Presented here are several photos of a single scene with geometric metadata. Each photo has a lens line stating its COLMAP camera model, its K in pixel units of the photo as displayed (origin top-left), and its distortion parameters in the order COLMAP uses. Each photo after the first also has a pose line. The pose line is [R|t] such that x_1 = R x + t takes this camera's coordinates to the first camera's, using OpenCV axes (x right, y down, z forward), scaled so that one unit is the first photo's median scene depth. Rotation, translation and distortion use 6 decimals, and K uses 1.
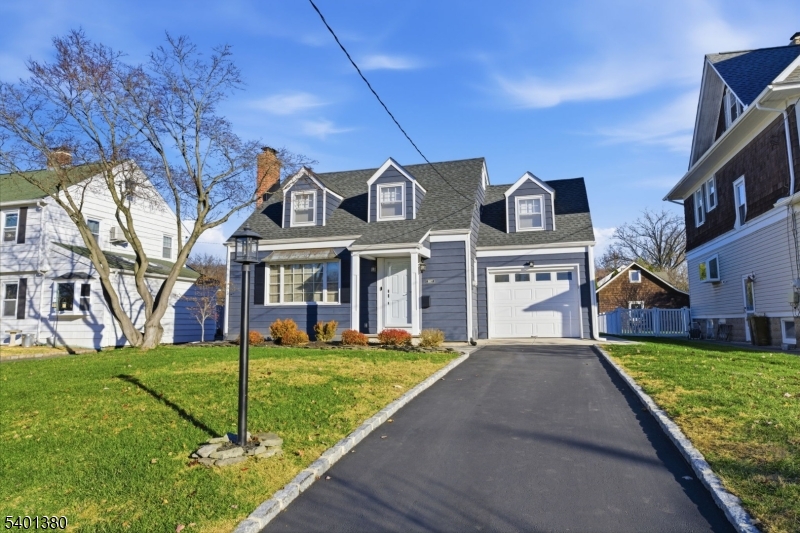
lens RADIAL K [[495.5, 0, 400.0], [0, 495.5, 266.5], [0, 0, 1]] dist [-0.003013, -0.000206]
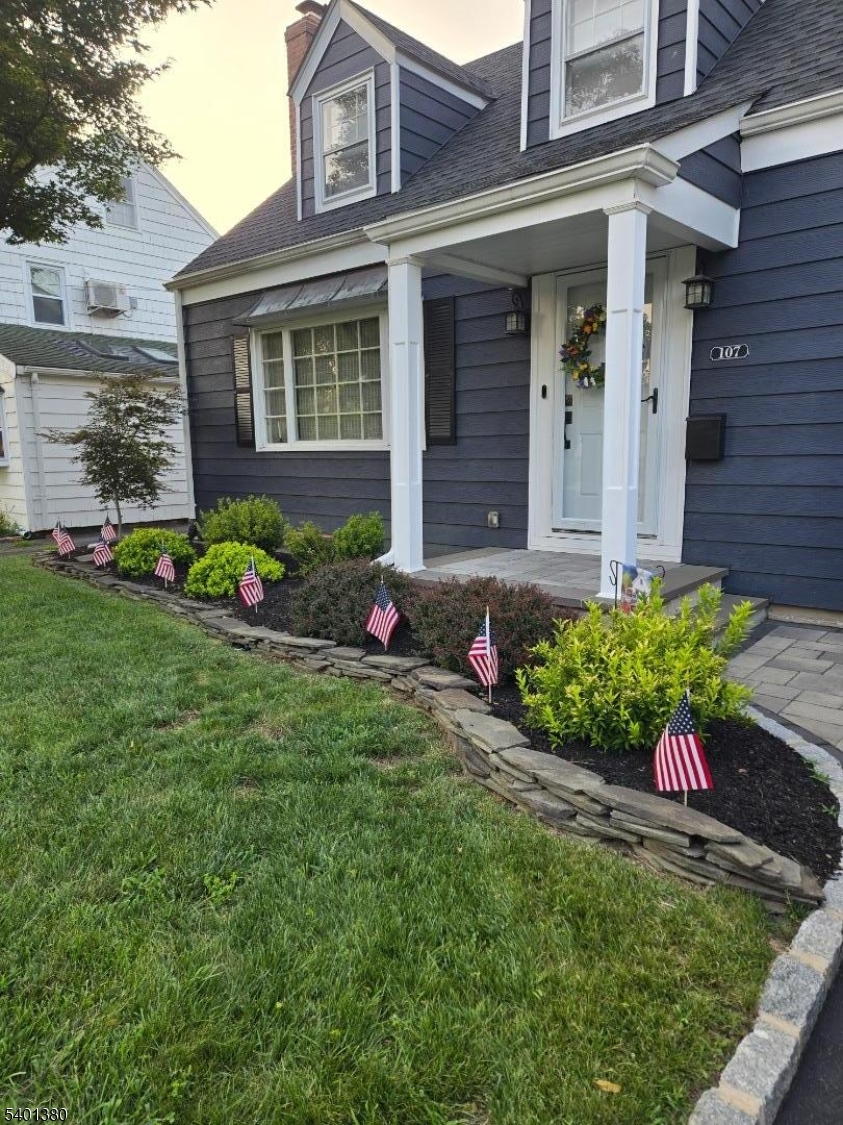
lens RADIAL K [[753.0, 0, 421.5], [0, 753.0, 562.5], [0, 0, 1]] dist [0.002589, 0.000406]
pose [[0.910541, 0.050533, -0.410319, 0.071641], [0.062158, 0.964486, 0.256716, 0.022956], [0.408720, -0.259255, 0.875063, 0.545955]]
